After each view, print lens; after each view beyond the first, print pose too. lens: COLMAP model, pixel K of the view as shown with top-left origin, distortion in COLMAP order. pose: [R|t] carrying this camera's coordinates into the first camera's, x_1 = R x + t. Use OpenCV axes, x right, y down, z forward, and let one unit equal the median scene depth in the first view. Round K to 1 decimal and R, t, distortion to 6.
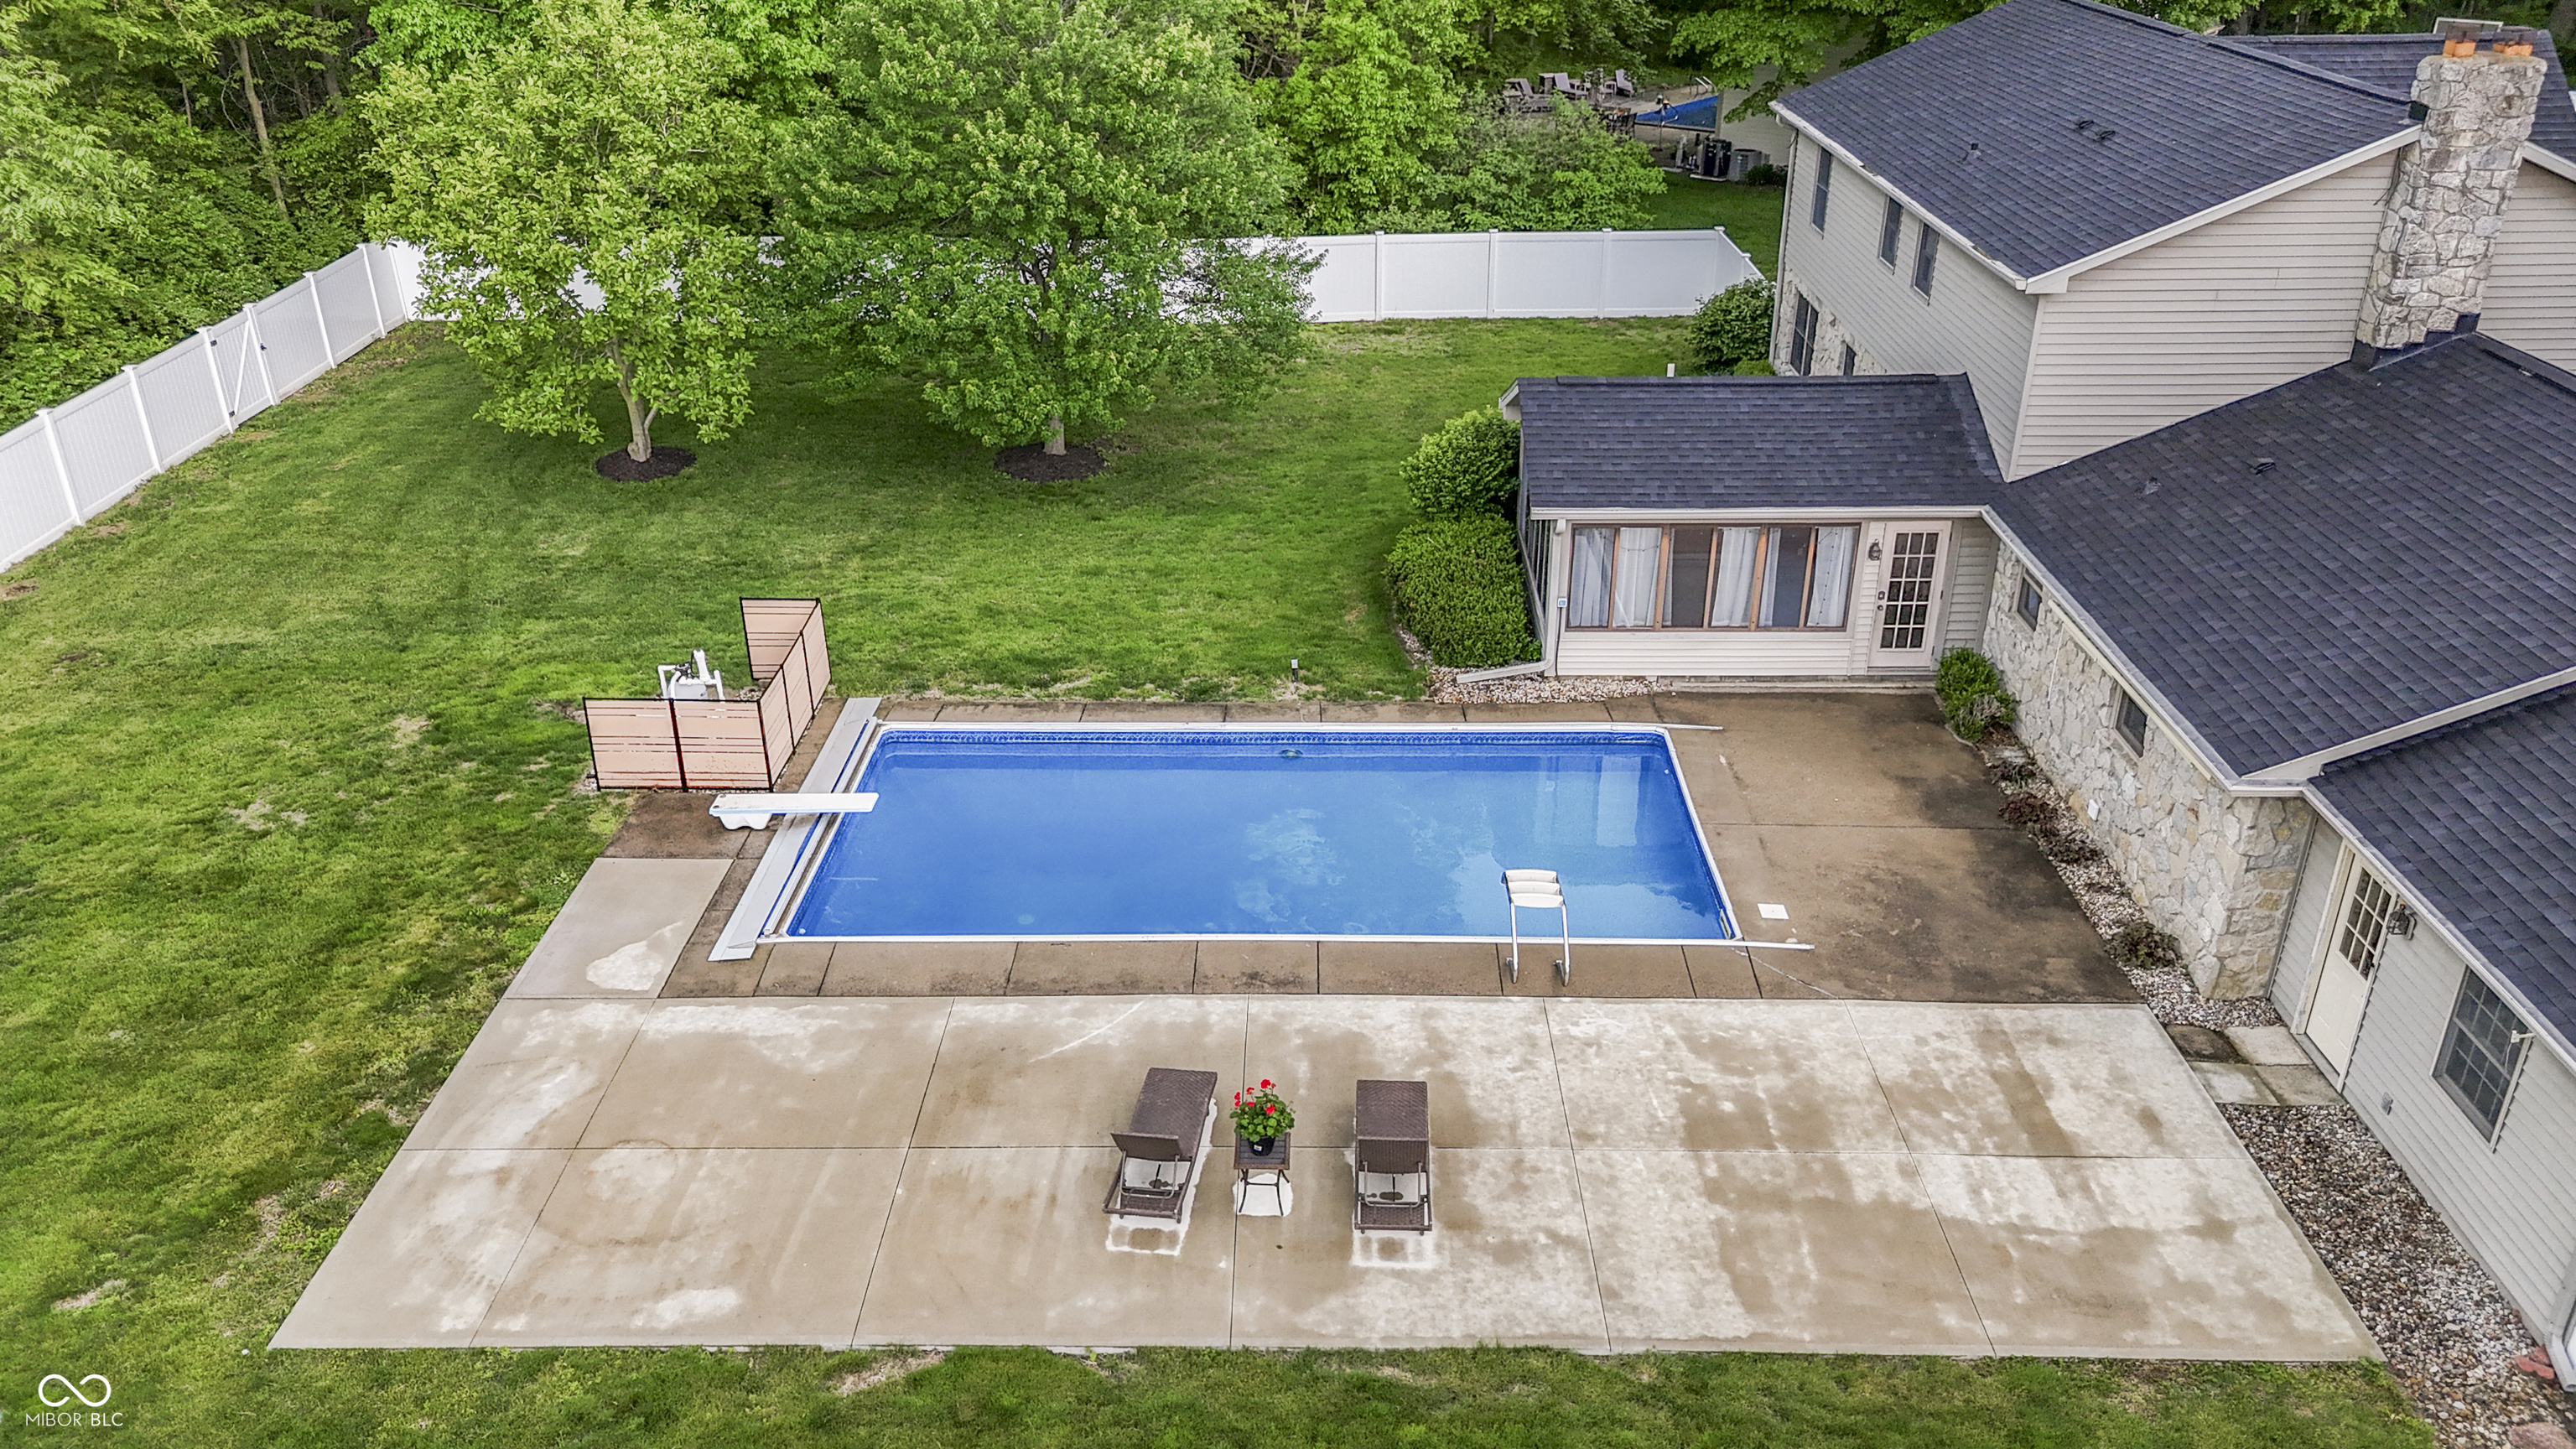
lens RADIAL K [[1894.2, 0, 1295.6], [0, 1894.2, 729.3], [0, 0, 1]] dist [0.079420, -0.081775]
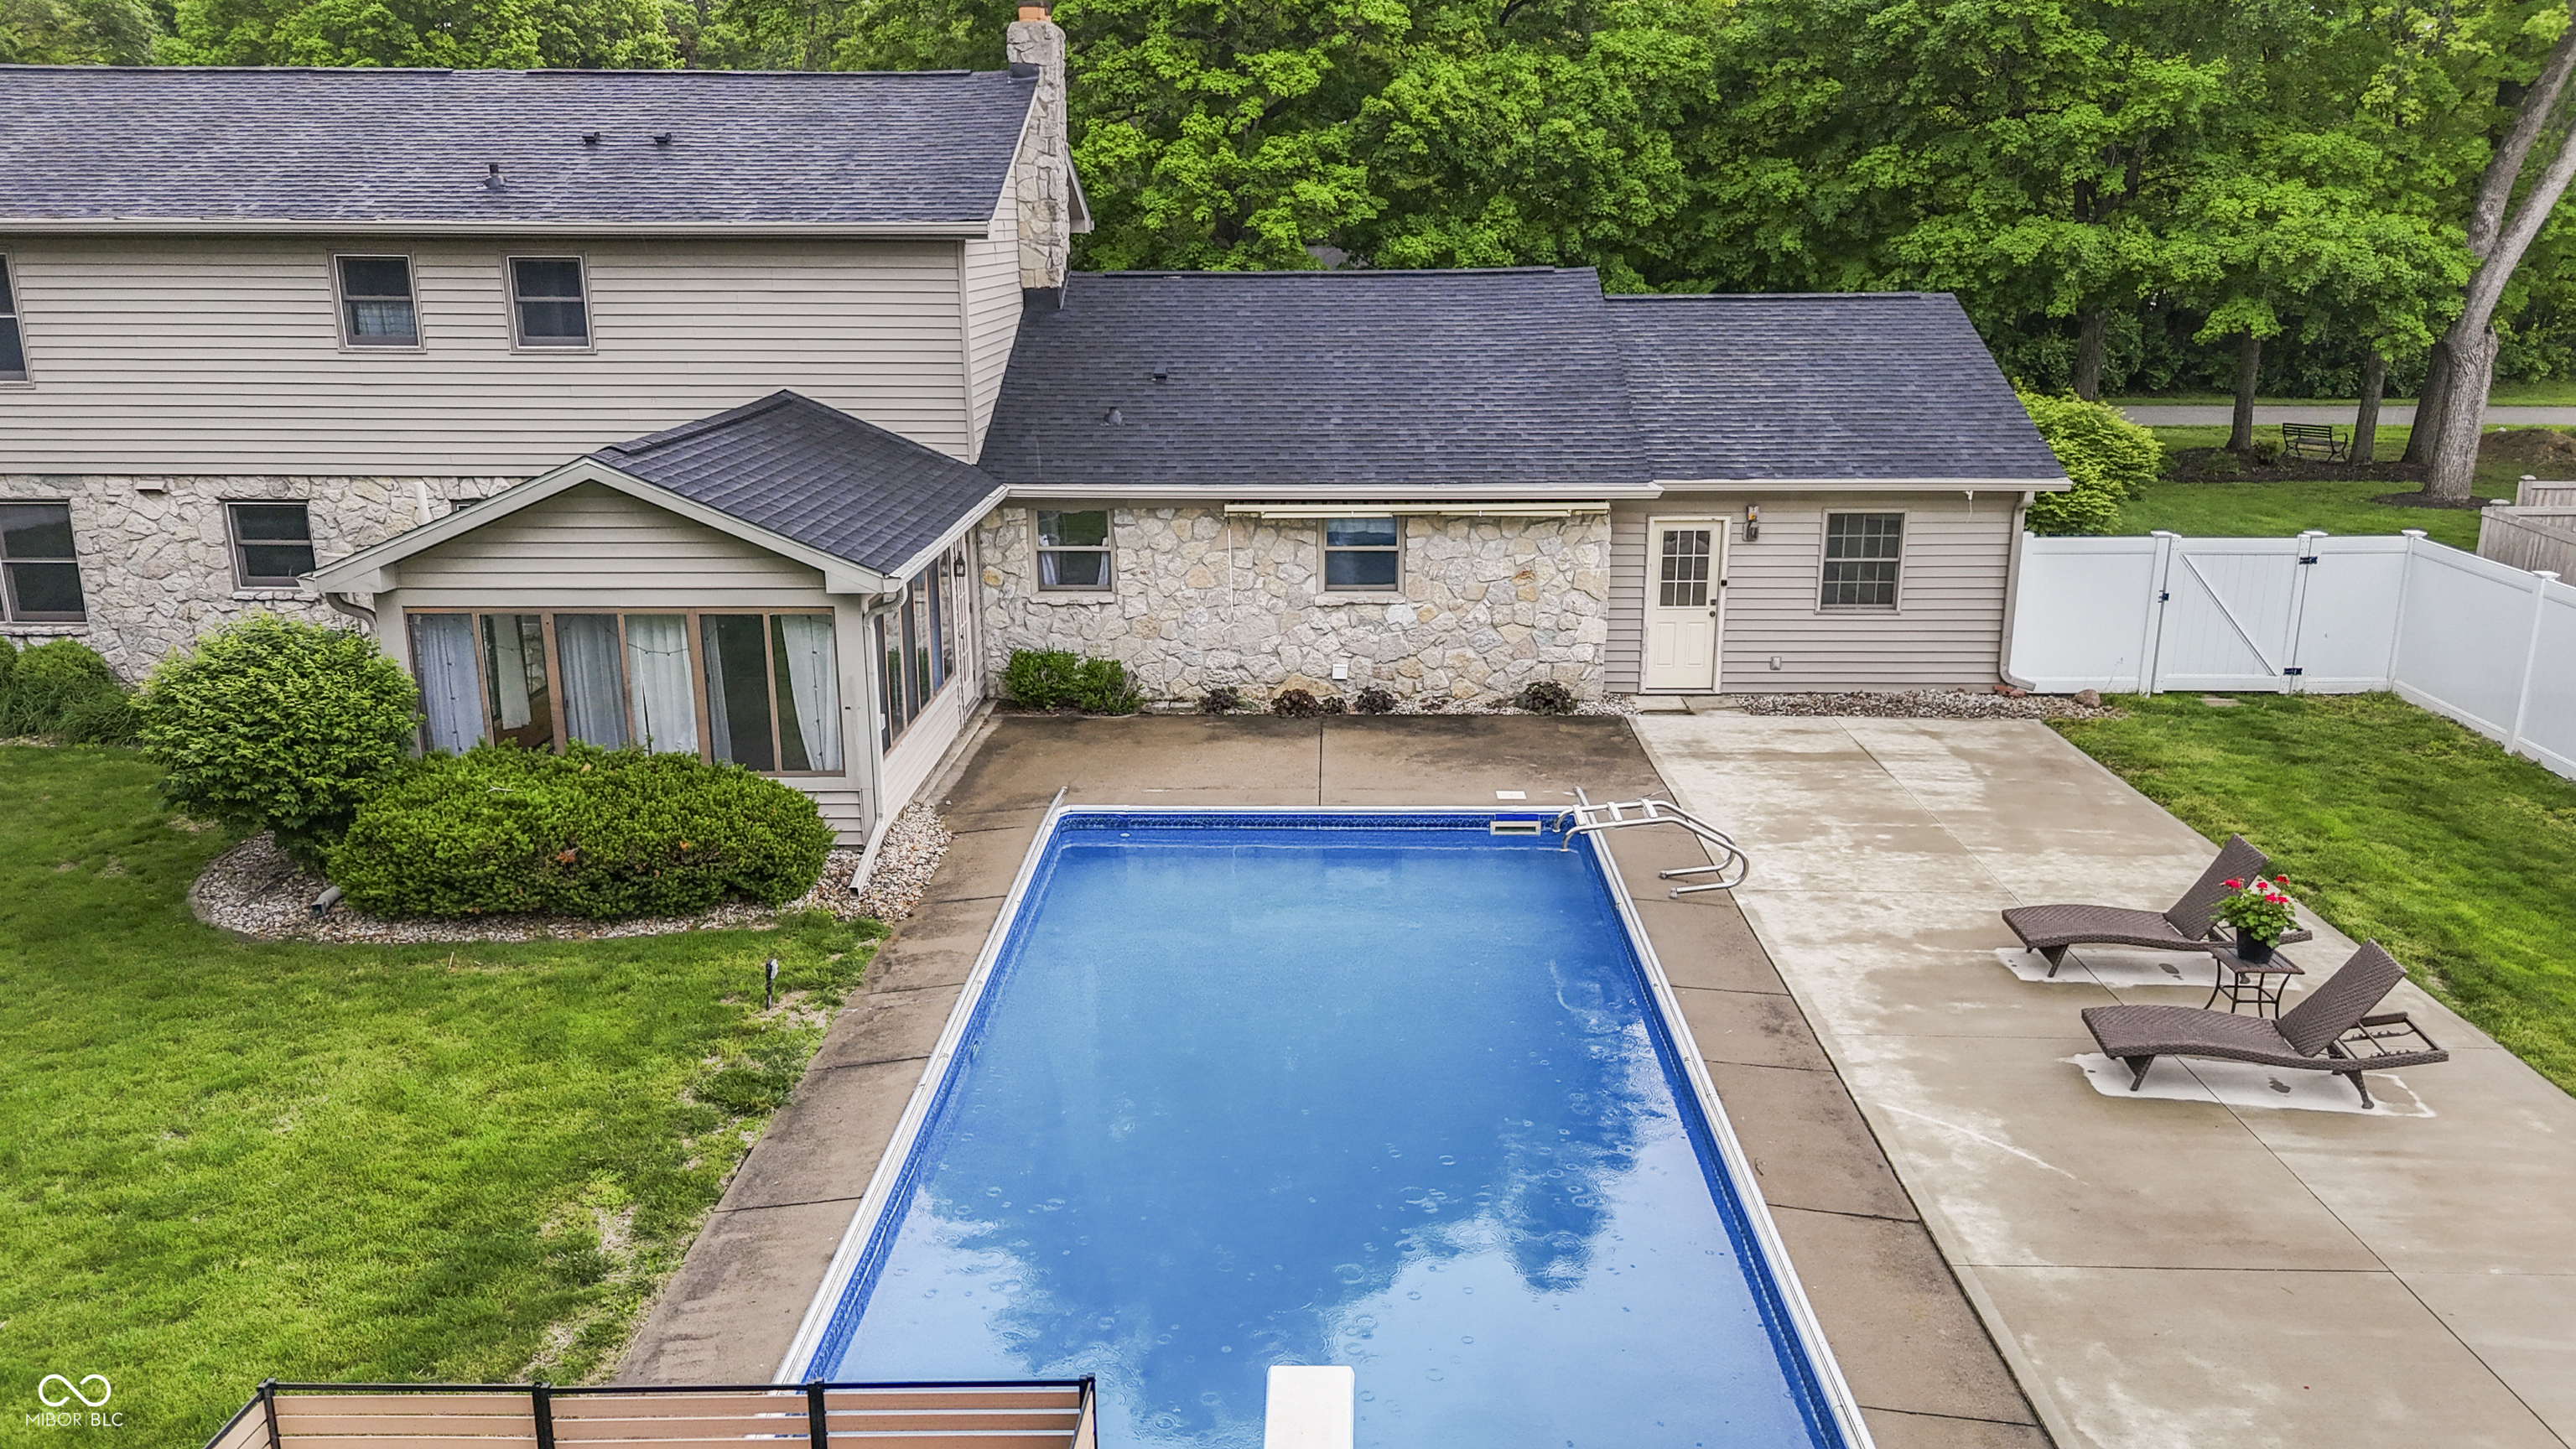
lens RADIAL K [[1894.2, 0, 1291.4], [0, 1894.2, 724.1], [0, 0, 1]] dist [0.079420, -0.081775]
pose [[0.006612, -0.254800, 0.966971, -0.628641], [0.446243, 0.866120, 0.225175, -0.188478], [-0.894888, 0.430015, 0.119429, 0.970848]]
